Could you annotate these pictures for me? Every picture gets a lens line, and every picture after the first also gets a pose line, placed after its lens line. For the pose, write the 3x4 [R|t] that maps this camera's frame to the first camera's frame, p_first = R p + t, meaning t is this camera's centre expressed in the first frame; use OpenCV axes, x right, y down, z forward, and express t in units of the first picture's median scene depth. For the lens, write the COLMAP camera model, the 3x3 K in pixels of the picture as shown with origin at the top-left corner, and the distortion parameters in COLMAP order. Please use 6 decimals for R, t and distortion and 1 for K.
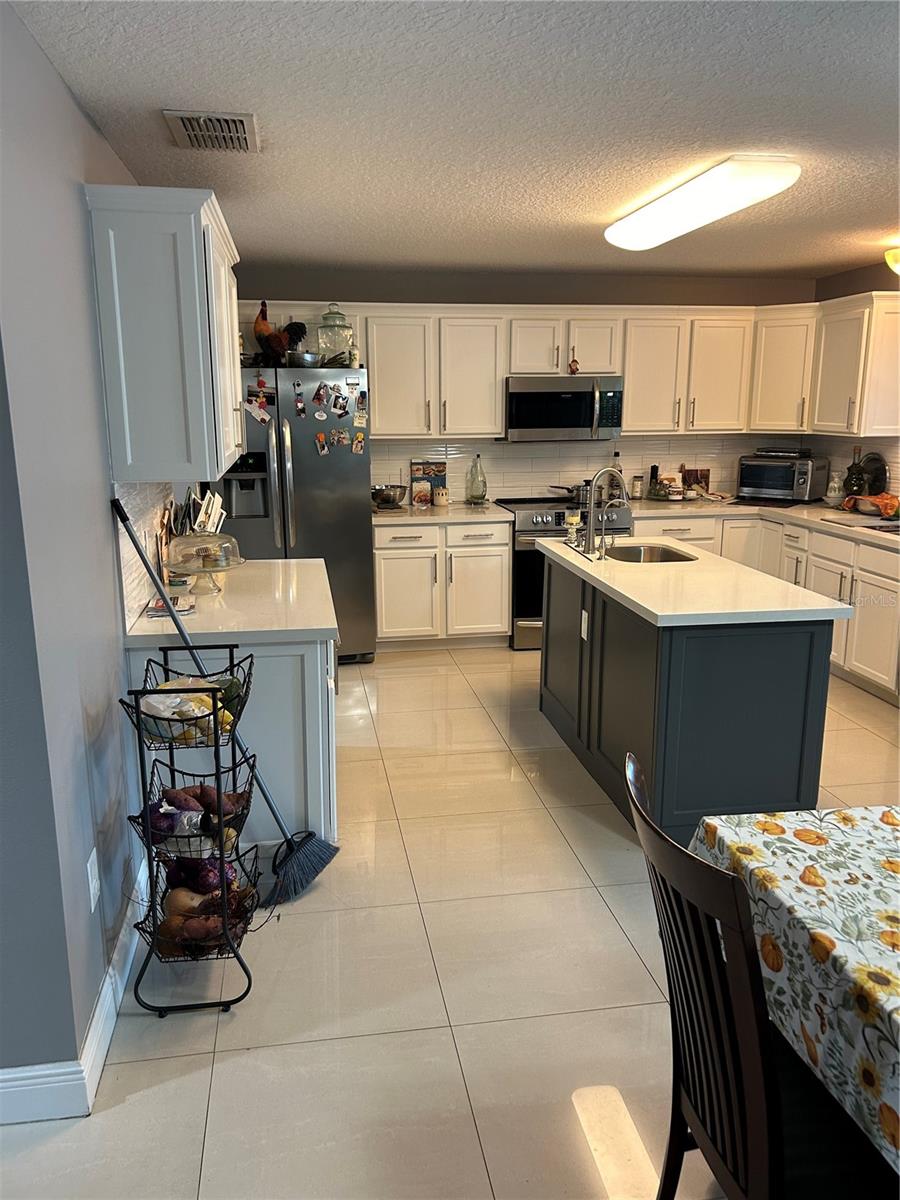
lens RADIAL K [[887.3, 0, 450.0], [0, 887.3, 600.0], [0, 0, 1]] dist [0.059210, -0.000527]
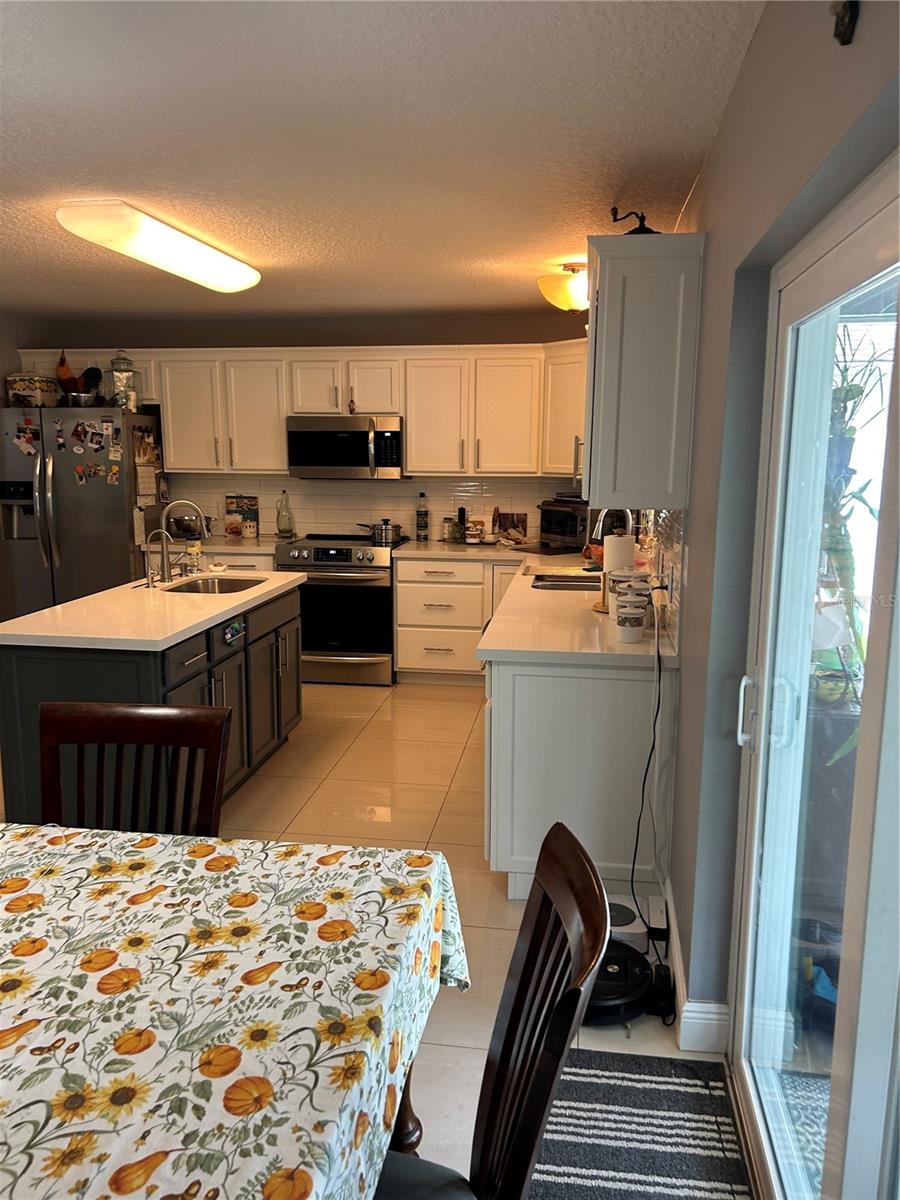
lens RADIAL K [[911.9, 0, 441.5], [0, 911.9, 607.1], [0, 0, 1]] dist [0.070457, -0.063460]
pose [[0.945718, 0.063335, -0.318756, 0.579342], [-0.077322, 0.996511, -0.031404, -0.009922], [0.315655, 0.054346, 0.947316, 0.059802]]
